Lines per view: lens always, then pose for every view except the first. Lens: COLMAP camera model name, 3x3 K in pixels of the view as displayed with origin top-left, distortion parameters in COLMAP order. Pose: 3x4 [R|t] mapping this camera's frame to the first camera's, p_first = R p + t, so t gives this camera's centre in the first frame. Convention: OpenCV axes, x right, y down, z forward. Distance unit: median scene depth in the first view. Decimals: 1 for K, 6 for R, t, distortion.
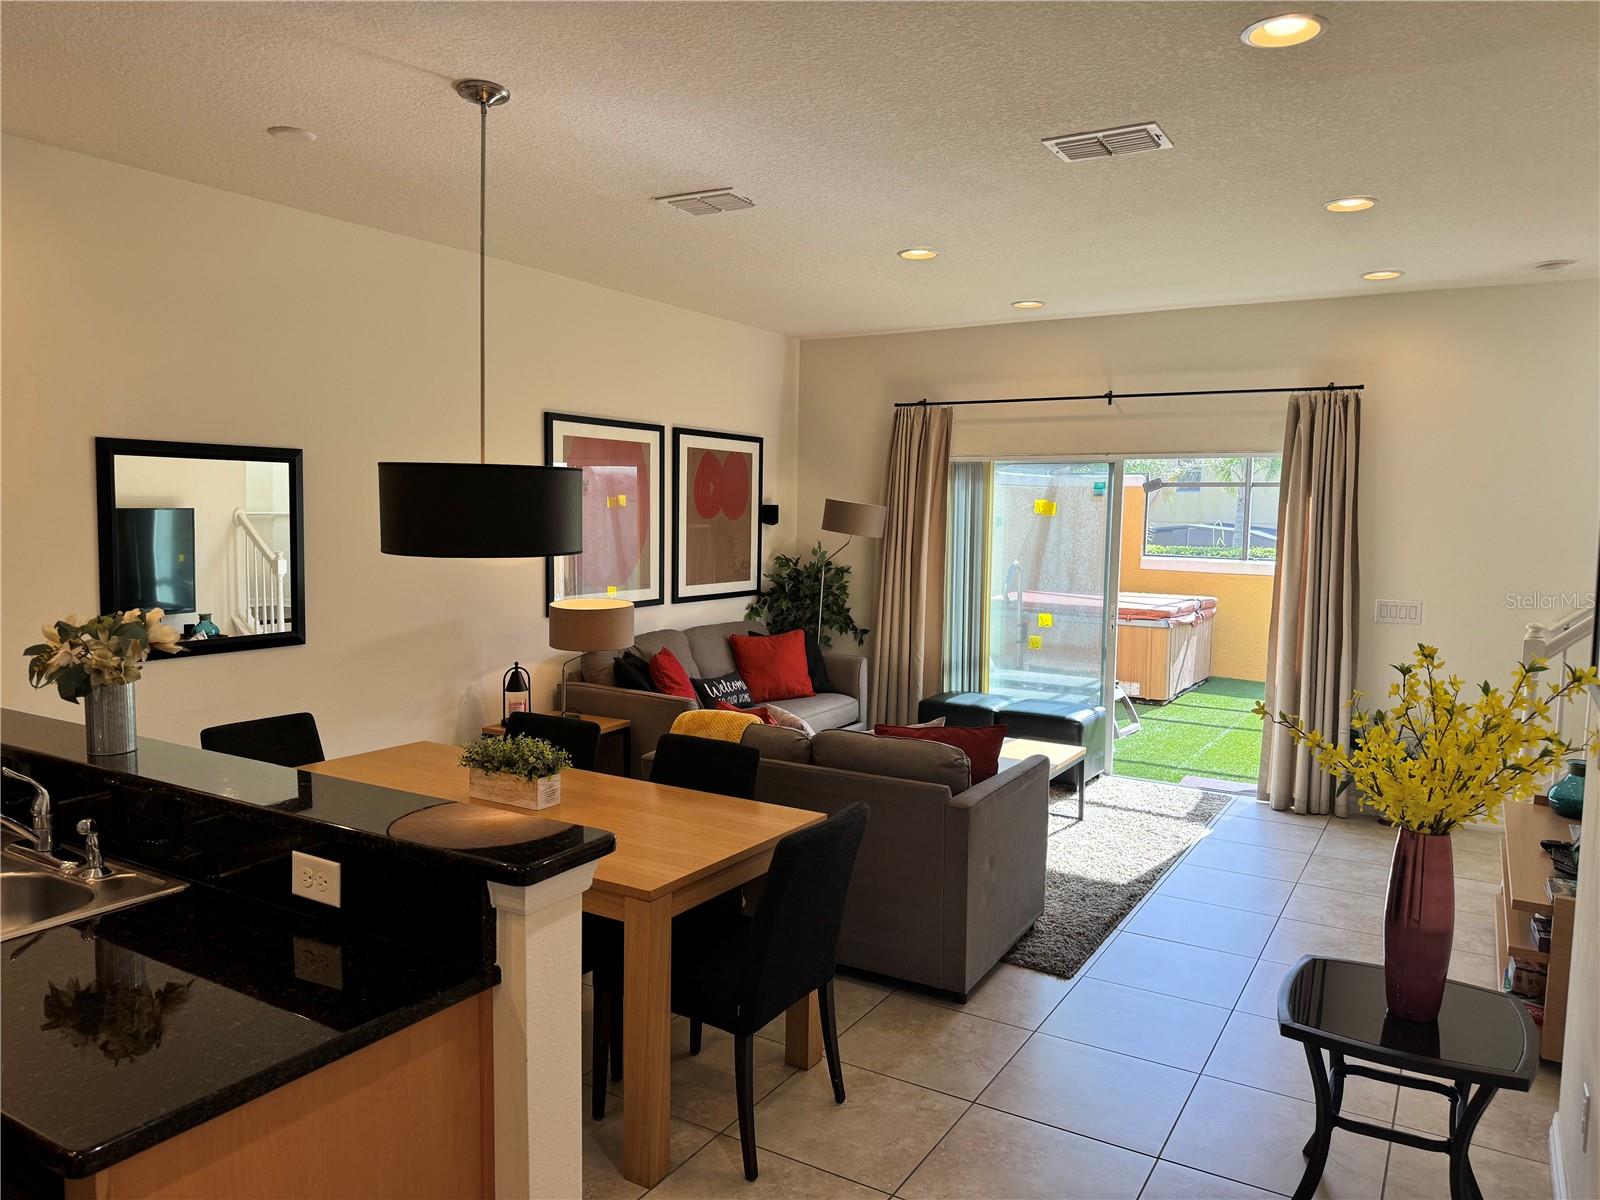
lens RADIAL K [[1122.8, 0, 792.4], [0, 1122.8, 600.4], [0, 0, 1]] dist [0.057292, -0.069859]
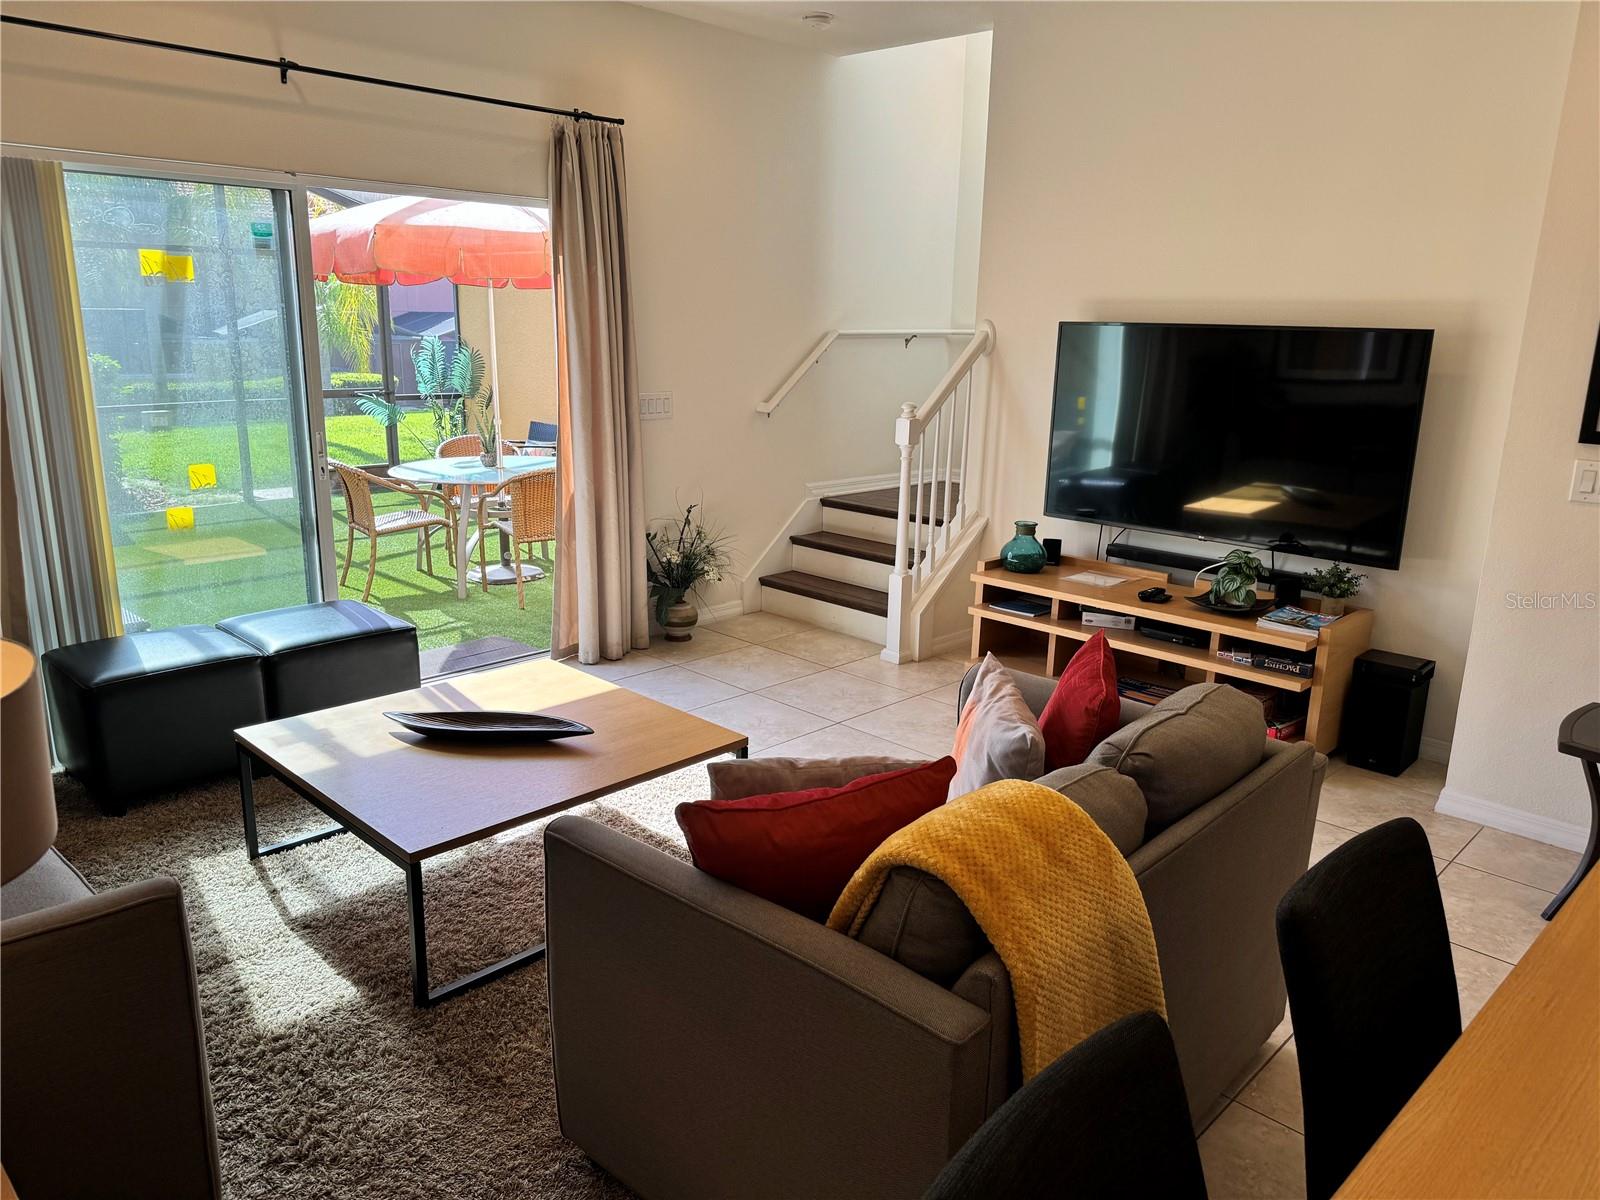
lens RADIAL K [[1122.8, 0, 808.1], [0, 1122.8, 608.1], [0, 0, 1]] dist [0.057292, -0.069859]
pose [[0.219613, -0.254344, 0.941849, -0.281686], [0.062612, 0.967102, 0.246564, -0.042908], [-0.973576, 0.004822, 0.228313, 0.639487]]
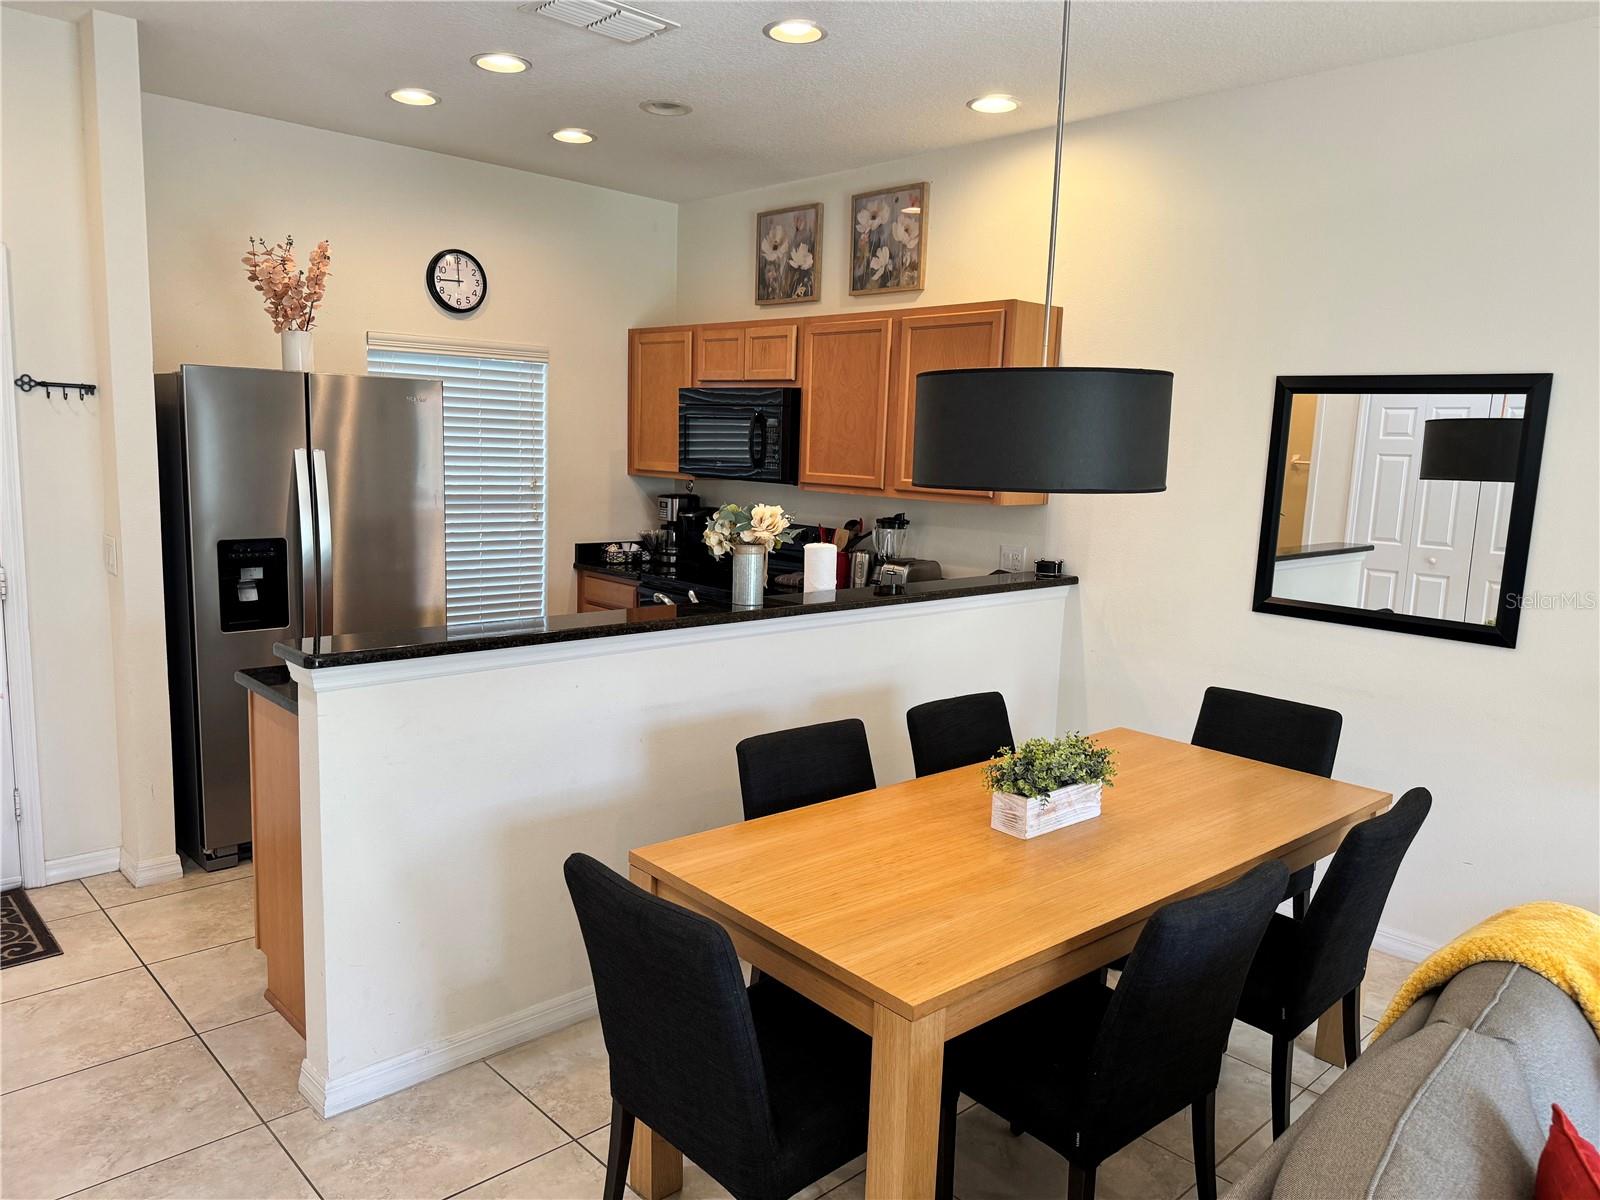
lens RADIAL K [[1122.8, 0, 806.7], [0, 1122.8, 614.2], [0, 0, 1]] dist [0.057292, -0.069859]
pose [[-0.260062, 0.123132, -0.957709, 0.266628], [-0.122252, 0.979656, 0.159150, -0.030766], [0.957822, 0.158470, -0.239718, 0.541837]]
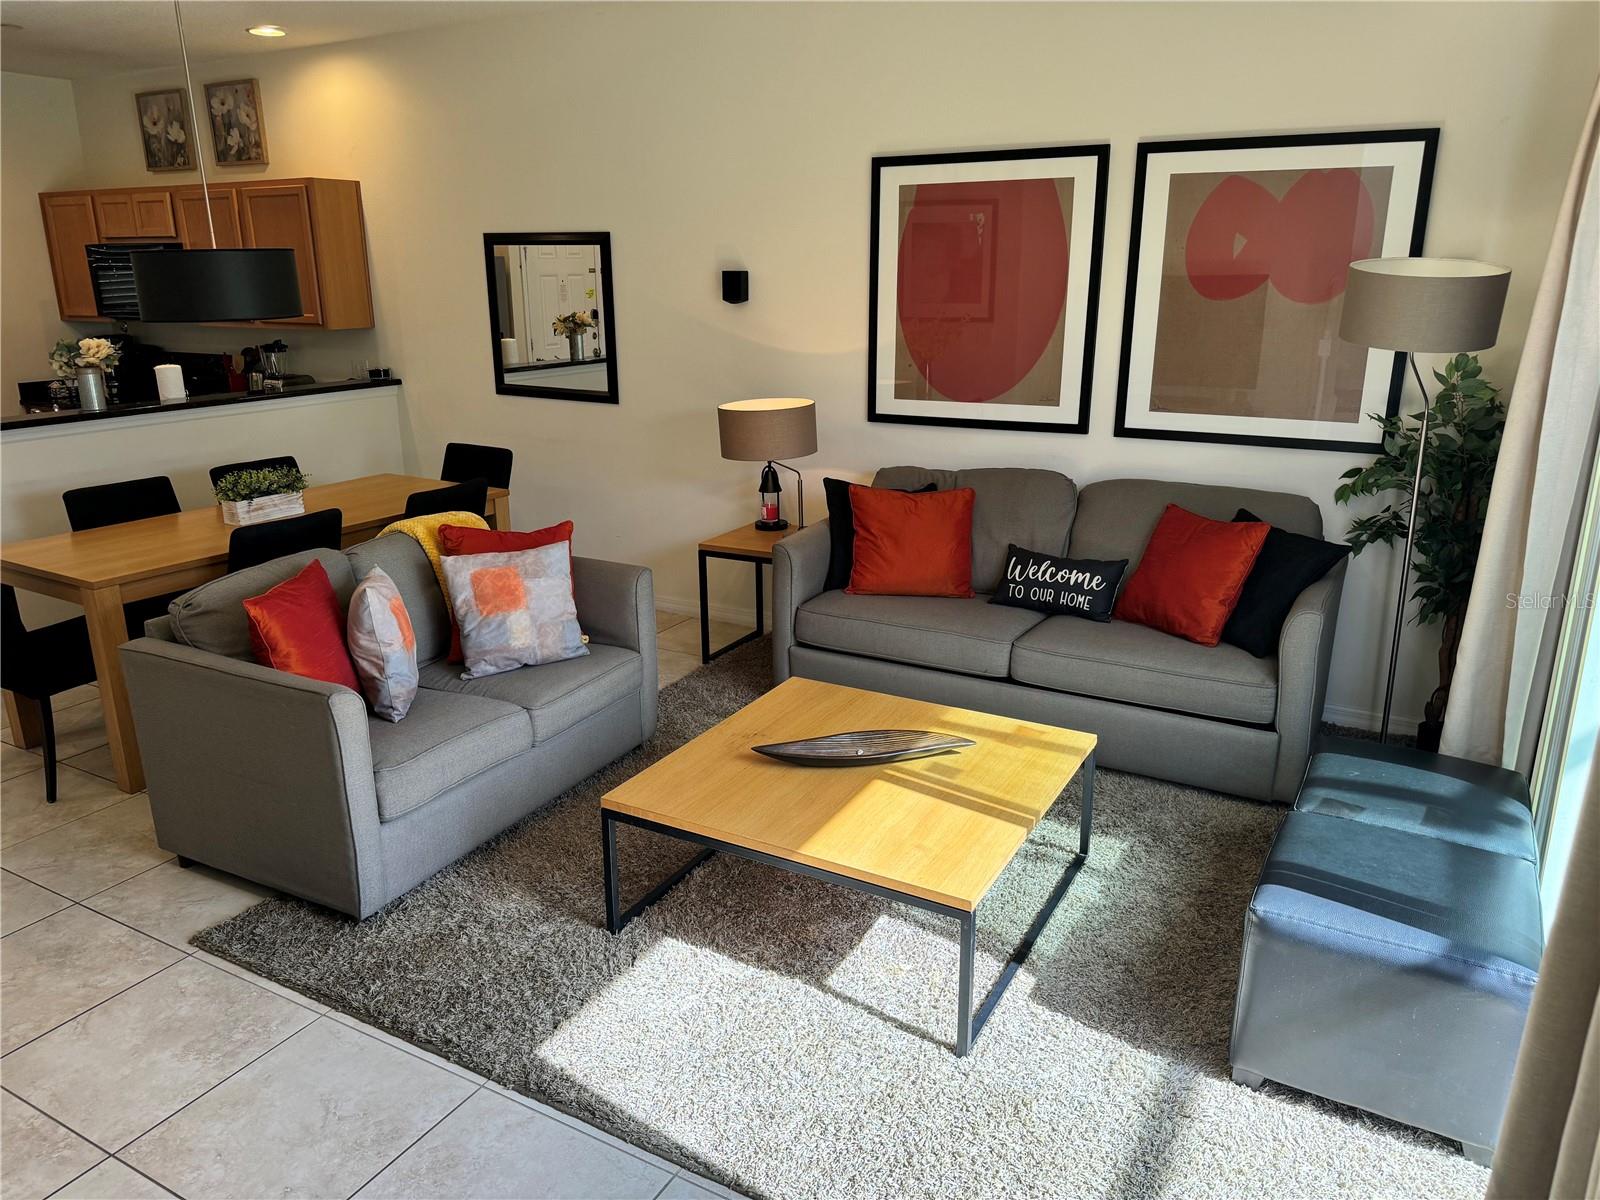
lens RADIAL K [[1122.8, 0, 792.9], [0, 1122.8, 599.4], [0, 0, 1]] dist [0.057292, -0.069859]
pose [[0.035684, 0.266655, -0.963131, 0.559935], [-0.081731, 0.961295, 0.263118, -0.065671], [0.996015, 0.069329, 0.056097, 0.823632]]
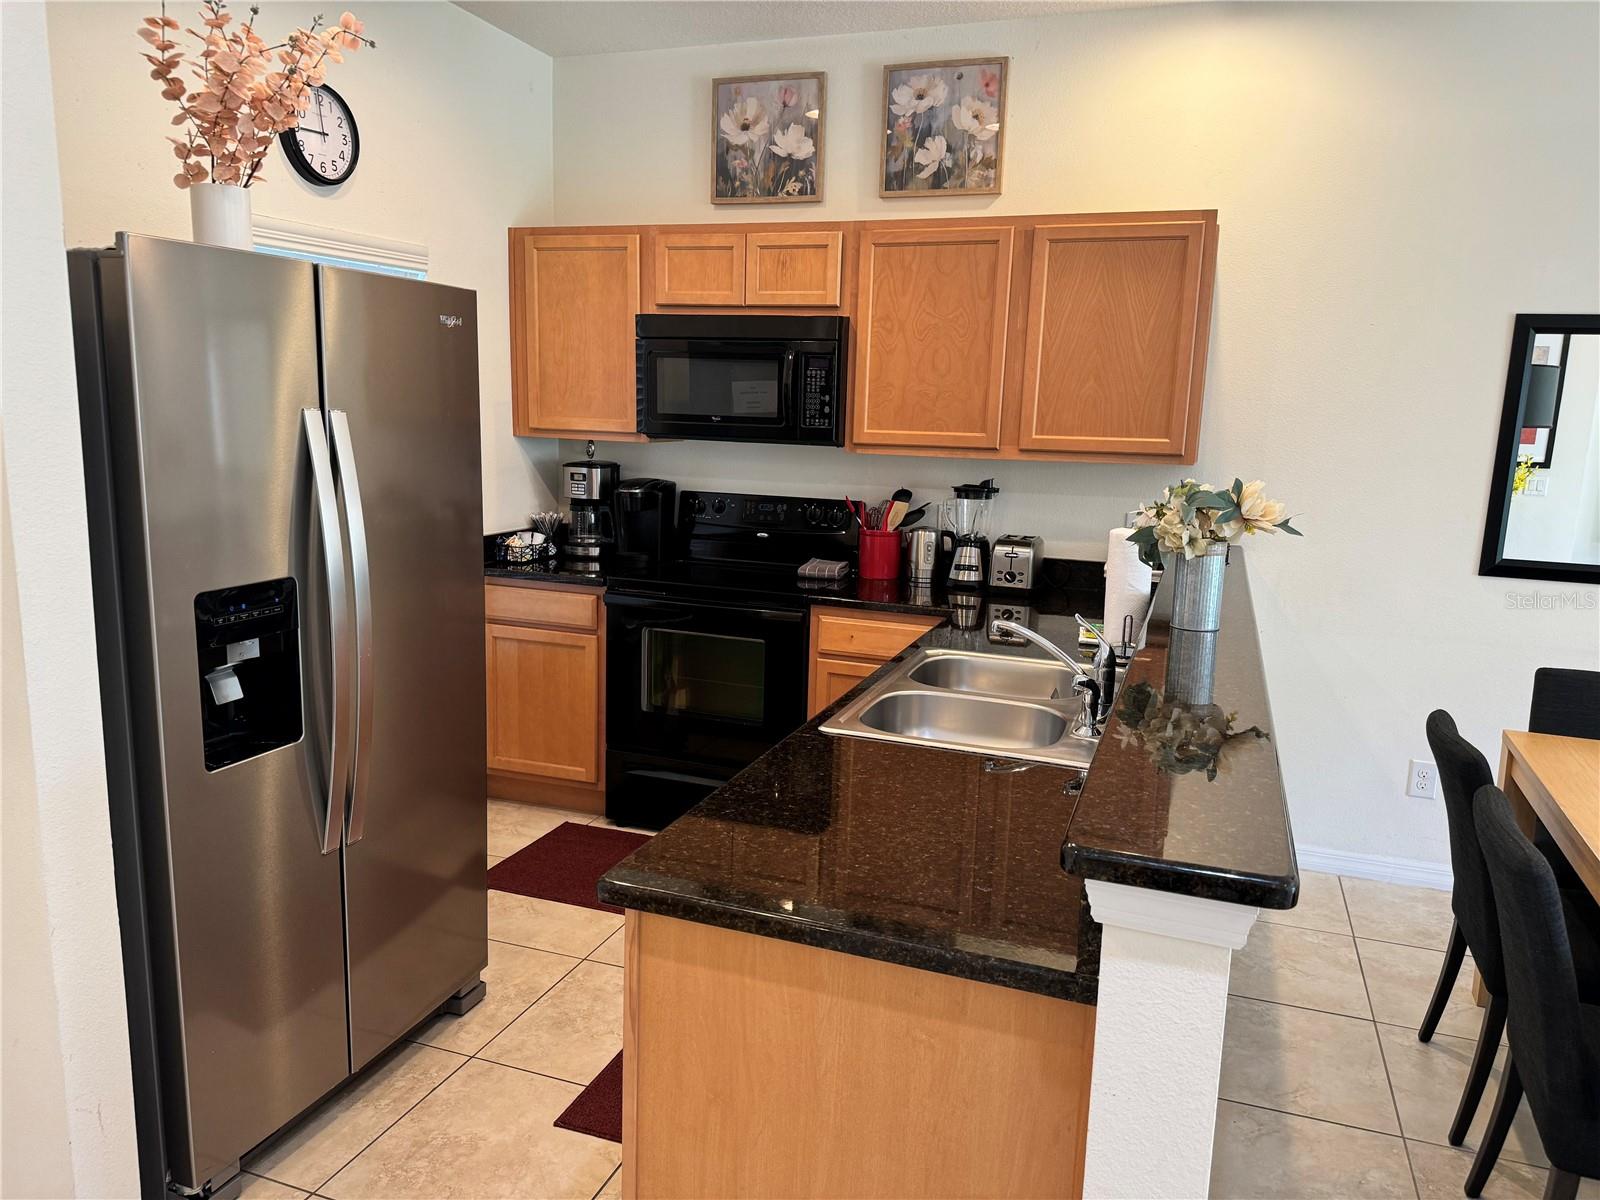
lens RADIAL K [[1122.8, 0, 797.7], [0, 1122.8, 608.4], [0, 0, 1]] dist [0.057292, -0.069859]
pose [[0.197383, 0.165574, -0.966243, 0.092052], [-0.109159, 0.983216, 0.146184, 0.006602], [0.974230, 0.076620, 0.212144, 0.187619]]
